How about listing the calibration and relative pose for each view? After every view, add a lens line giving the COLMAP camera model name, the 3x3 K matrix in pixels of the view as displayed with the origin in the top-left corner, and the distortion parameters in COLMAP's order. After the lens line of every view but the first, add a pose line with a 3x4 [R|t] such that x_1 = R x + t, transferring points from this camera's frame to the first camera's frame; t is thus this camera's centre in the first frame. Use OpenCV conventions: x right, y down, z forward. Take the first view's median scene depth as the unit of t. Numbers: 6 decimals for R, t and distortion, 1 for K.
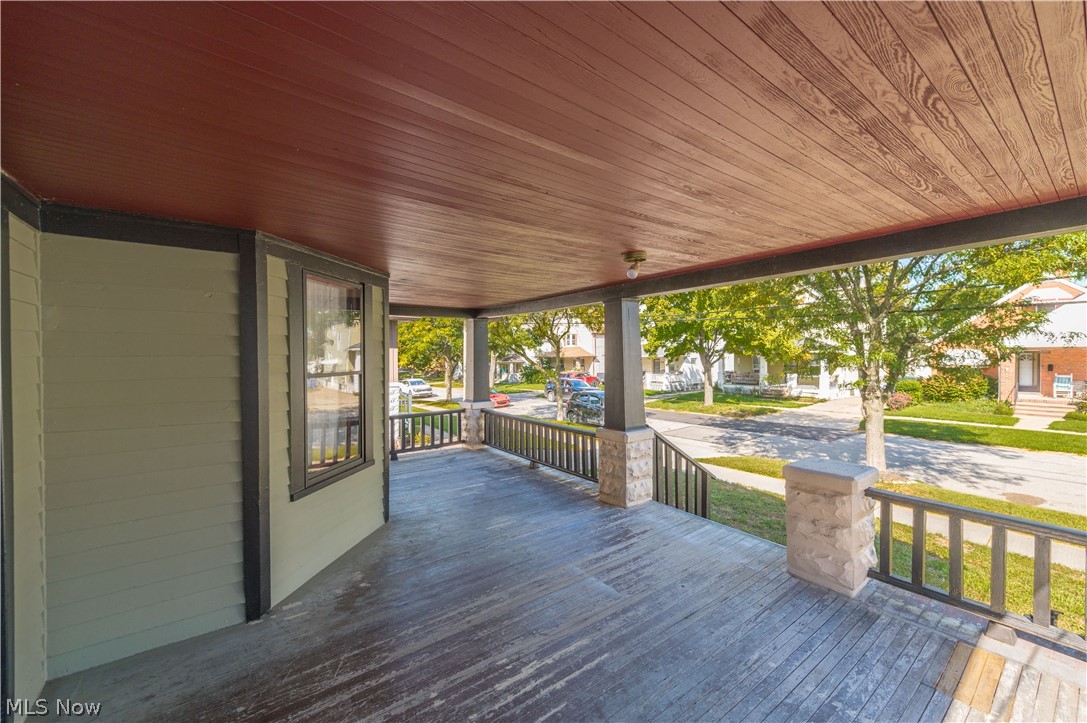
lens RADIAL K [[425.7, 0, 558.3], [0, 425.7, 360.6], [0, 0, 1]] dist [0.017608, -0.005765]
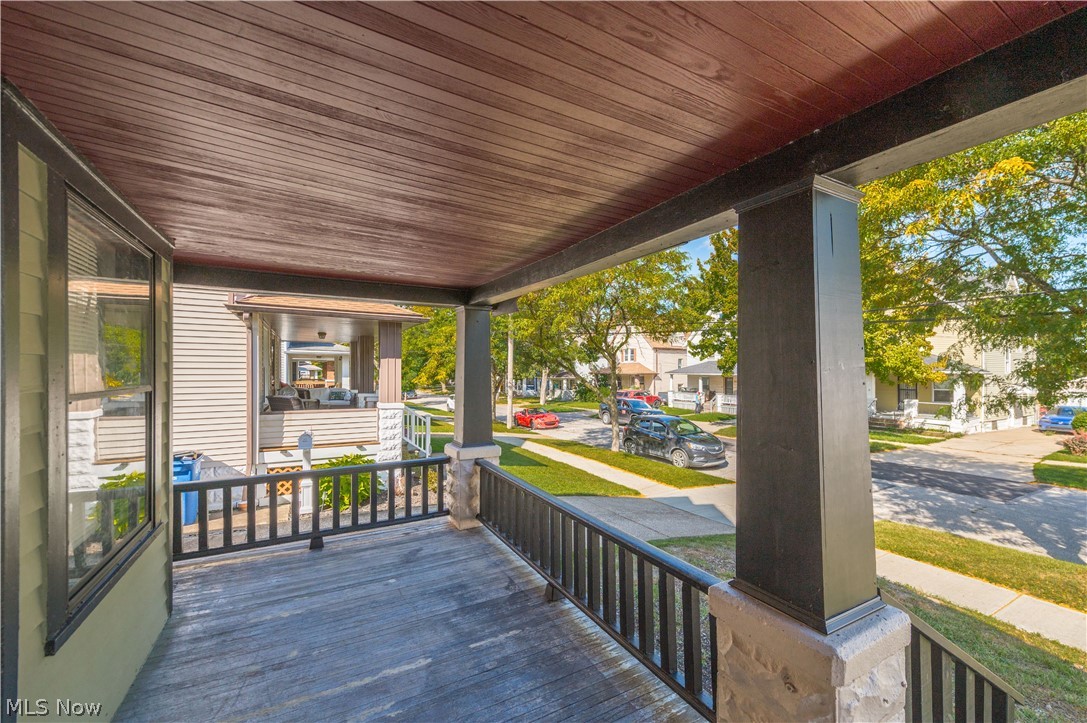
lens RADIAL K [[425.7, 0, 558.3], [0, 425.7, 360.6], [0, 0, 1]] dist [0.017608, -0.005765]
pose [[0.990873, 0.011607, -0.134301, 0.002864], [-0.016728, 0.999173, -0.037064, -0.000742], [0.133760, 0.038972, 0.990247, 0.131341]]
